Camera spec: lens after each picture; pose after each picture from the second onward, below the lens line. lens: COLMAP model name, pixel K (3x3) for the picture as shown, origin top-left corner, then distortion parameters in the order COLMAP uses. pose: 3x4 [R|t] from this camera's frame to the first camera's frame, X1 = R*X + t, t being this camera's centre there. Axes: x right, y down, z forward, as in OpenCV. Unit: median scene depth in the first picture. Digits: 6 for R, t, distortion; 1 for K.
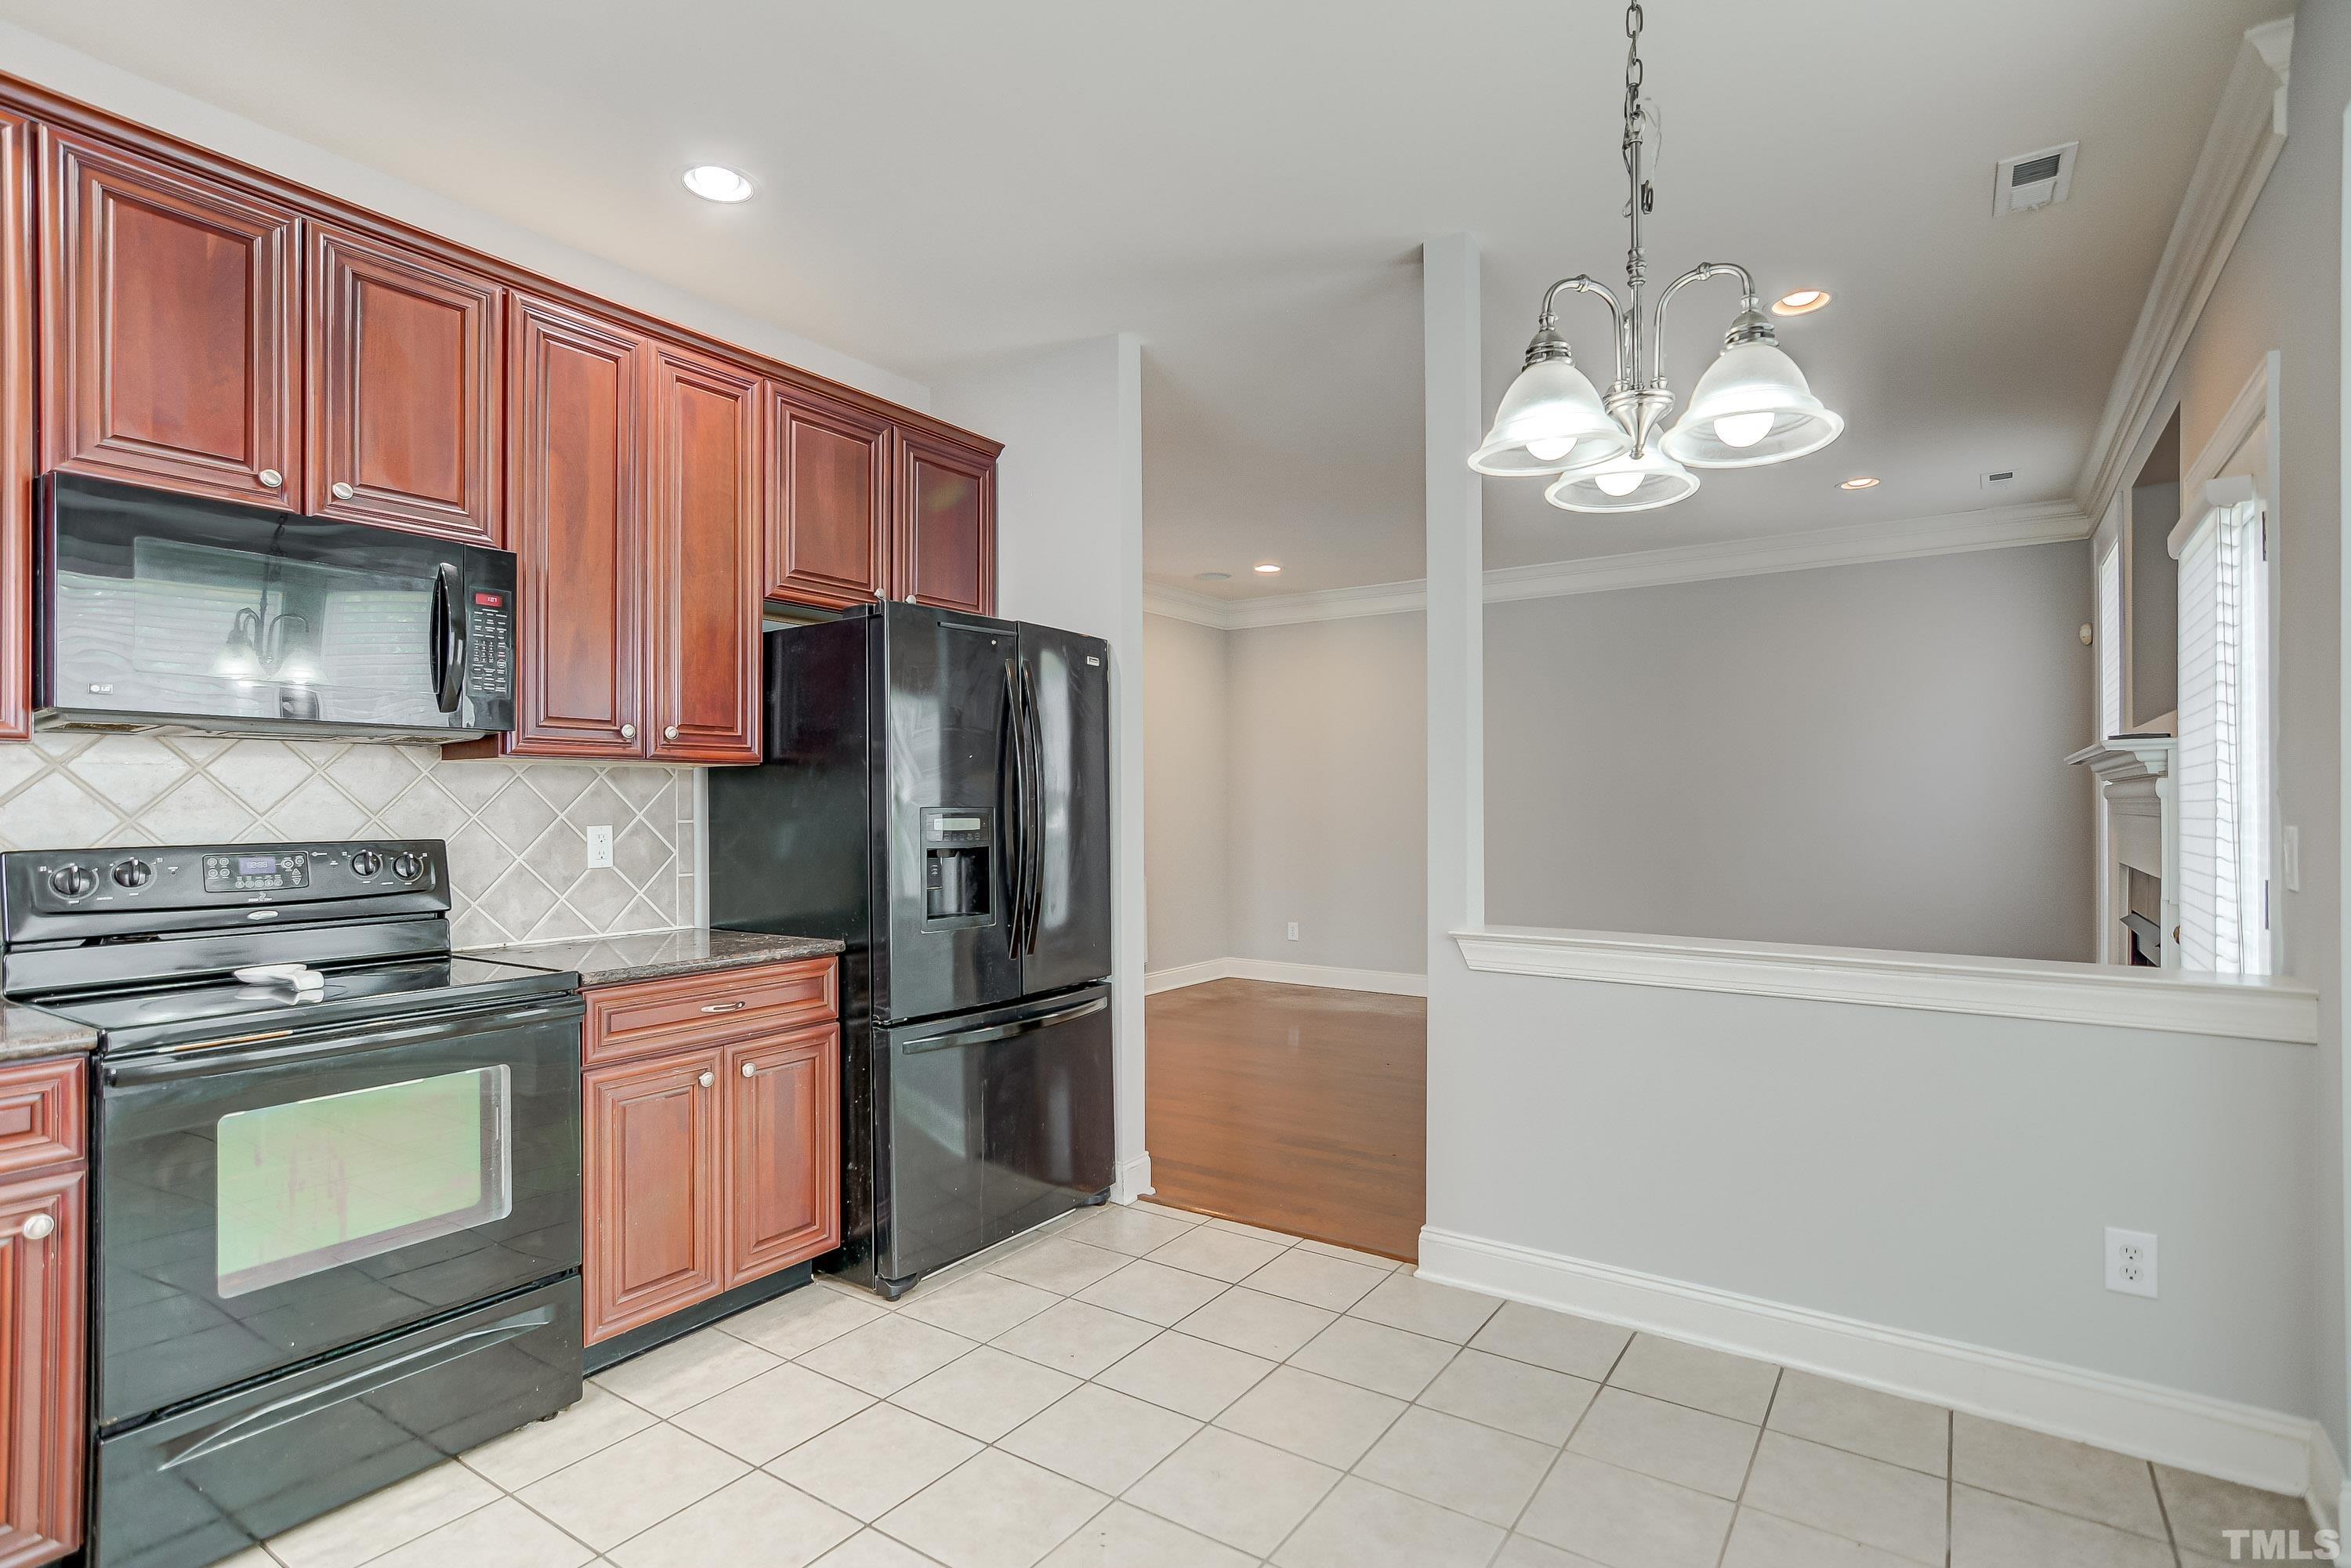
lens RADIAL K [[1159.8, 0, 1160.1], [0, 1159.8, 794.9], [0, 0, 1]] dist [-0.000147, 0.000654]
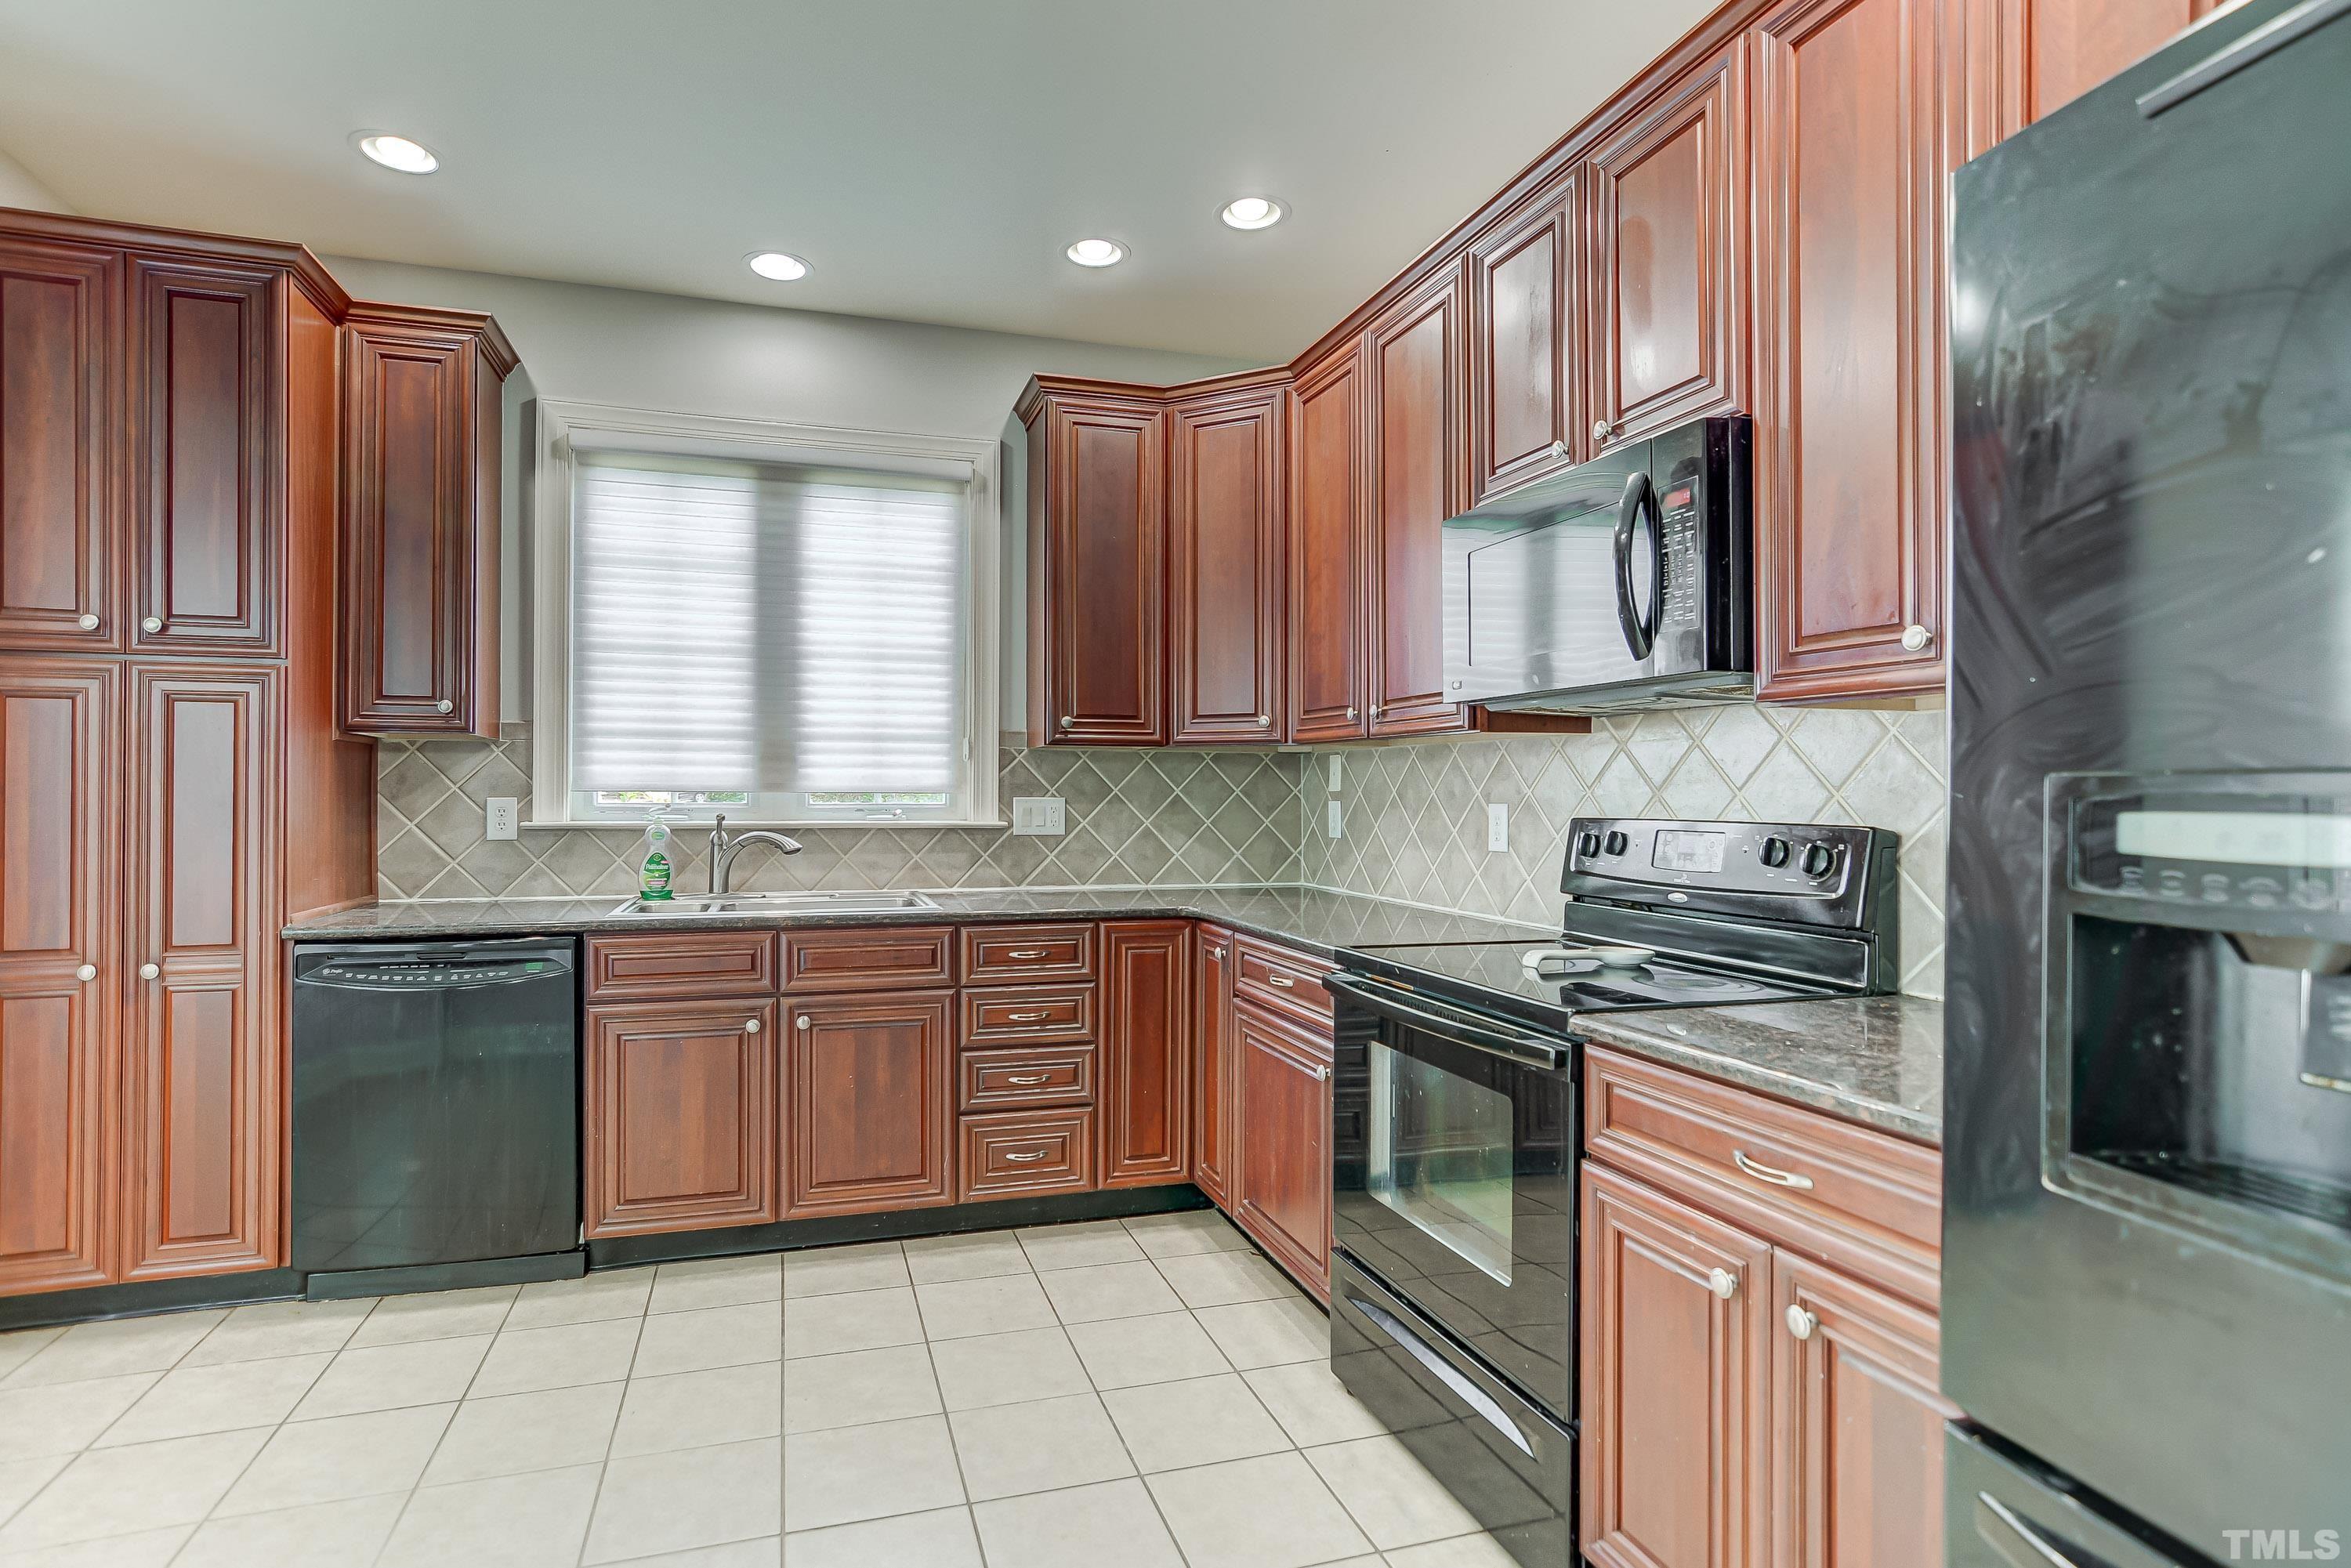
lens RADIAL K [[1145.3, 0, 1158.5], [0, 1145.3, 775.5], [0, 0, 1]] dist [-0.000861, 0.001060]
pose [[-0.613874, -0.009071, -0.789352, 0.194754], [0.004584, 0.999876, -0.015055, 0.017433], [0.789390, -0.012860, -0.613757, 1.166830]]
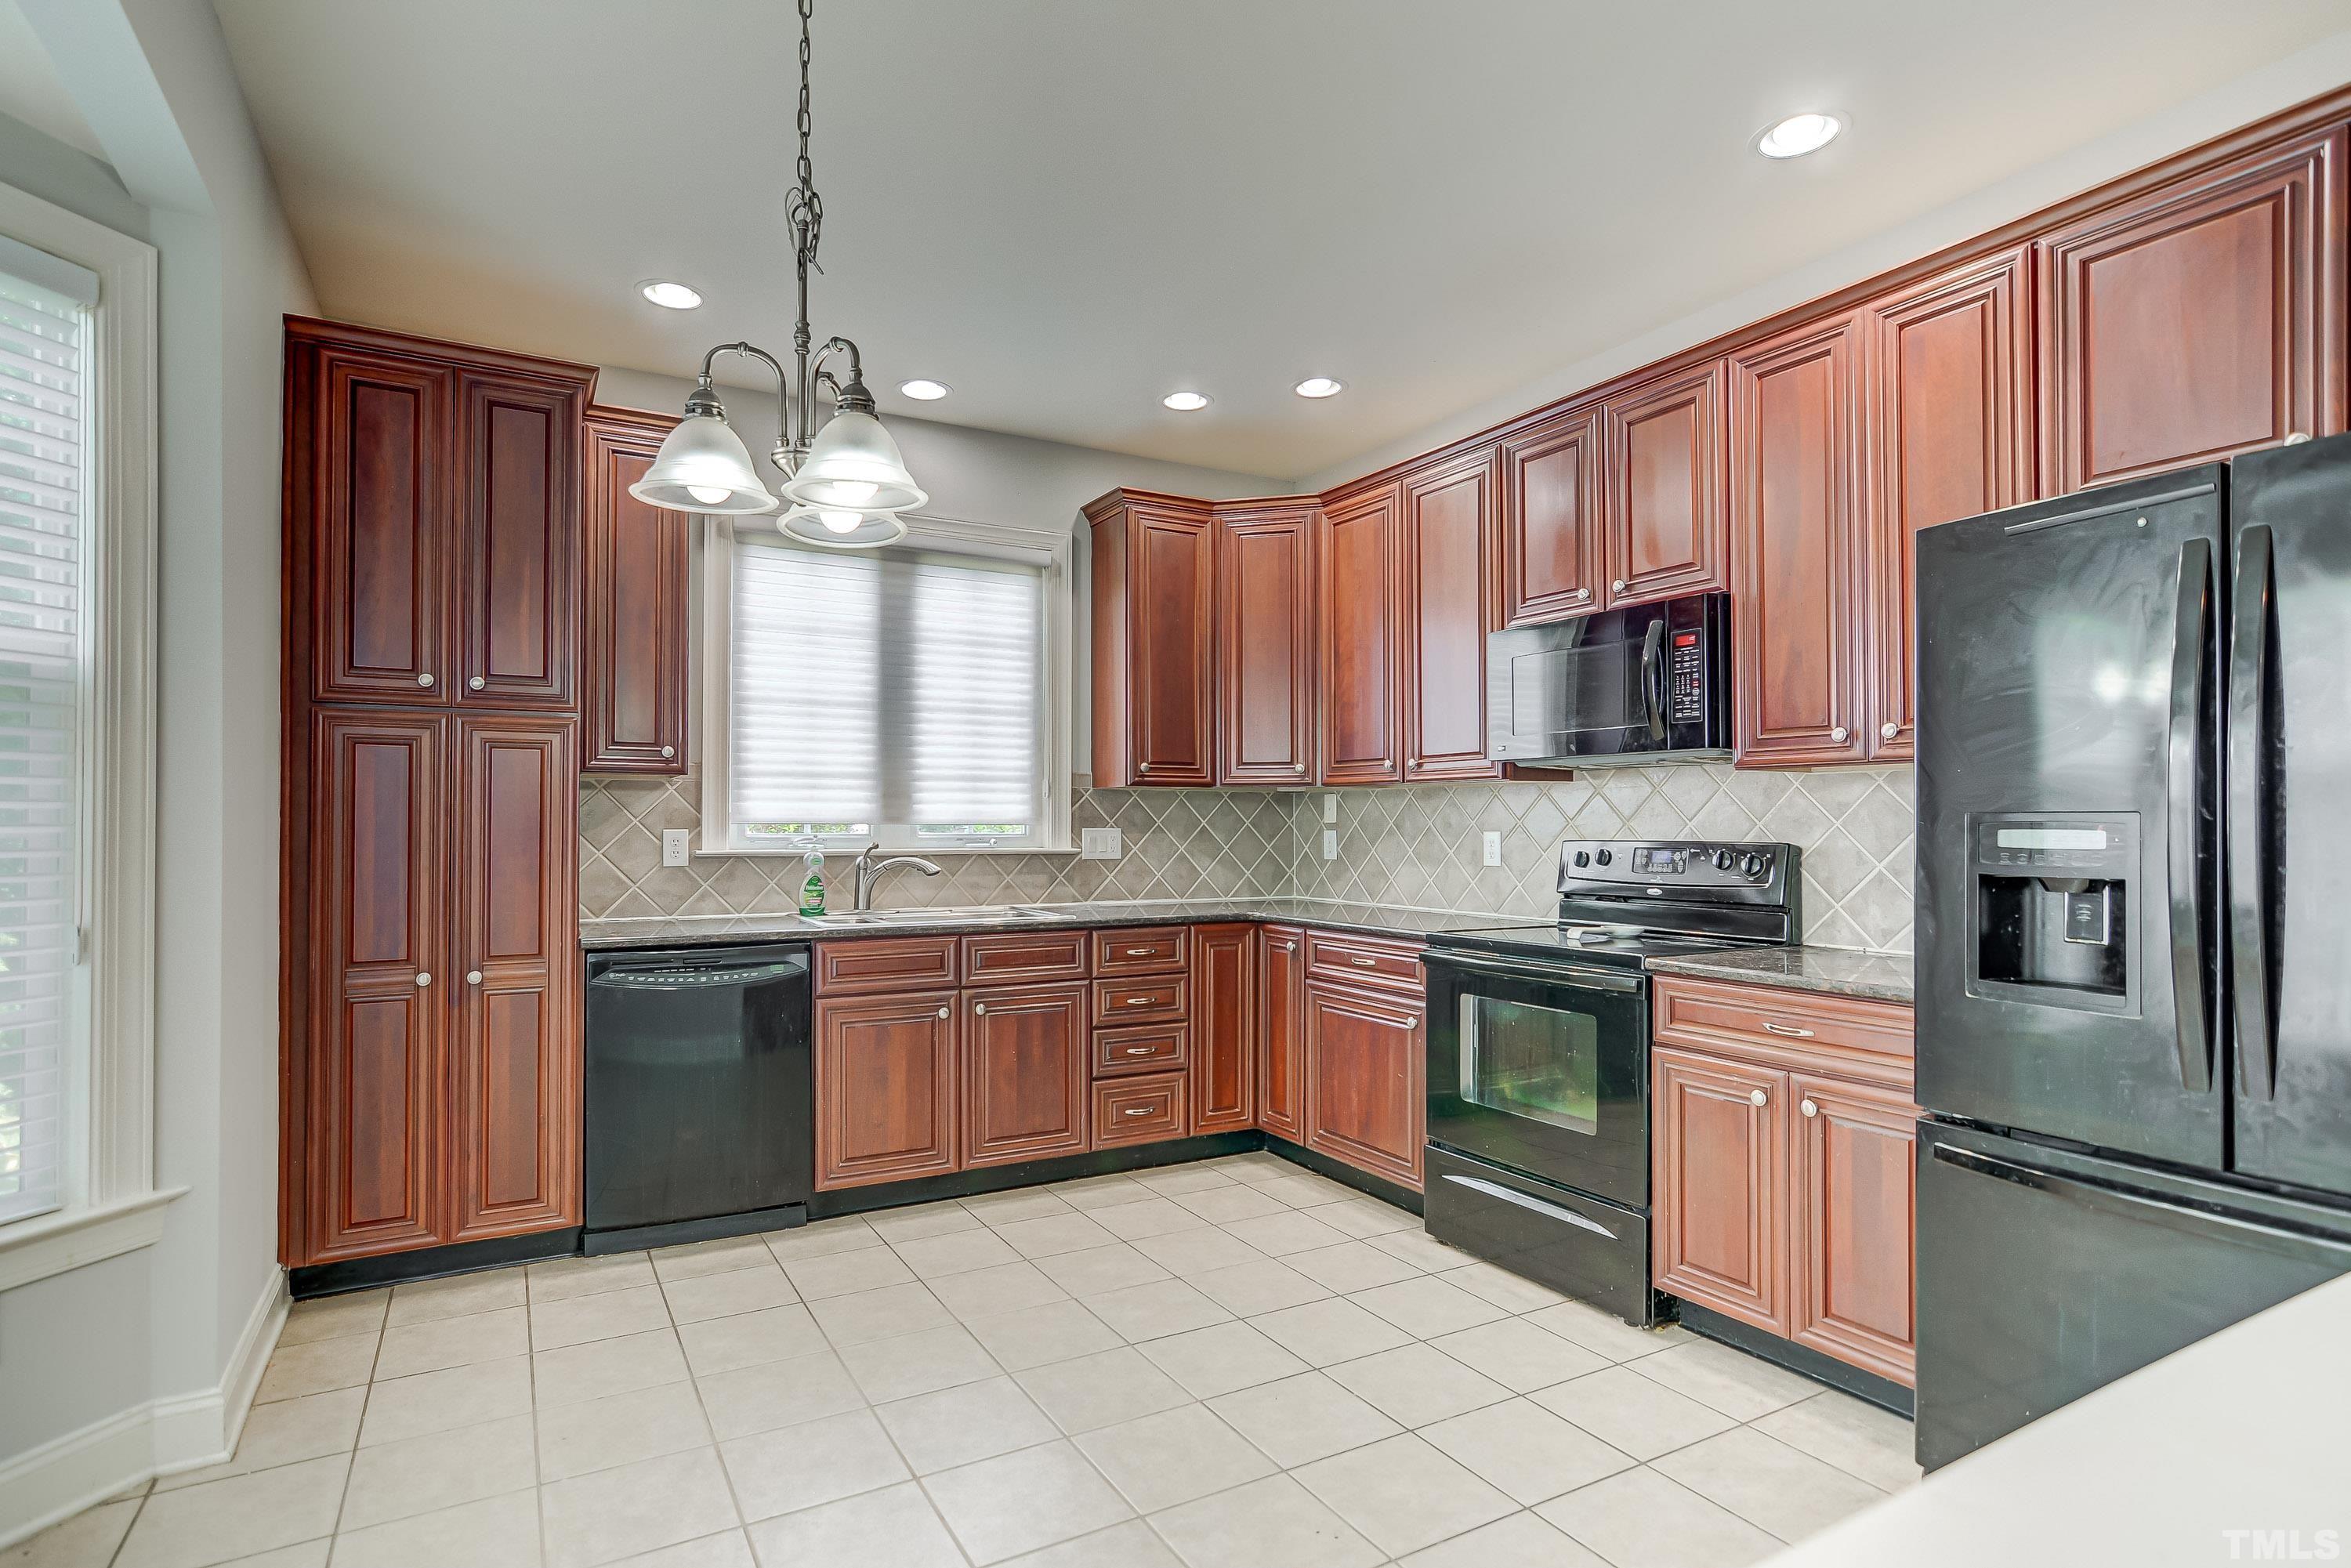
lens RADIAL K [[1159.8, 0, 1160.1], [0, 1159.8, 794.9], [0, 0, 1]] dist [-0.000147, 0.000654]
pose [[-0.432448, -0.019584, -0.901446, 0.716701], [0.007138, 0.999658, -0.025142, 0.016821], [0.901631, -0.017307, -0.432160, 1.009783]]
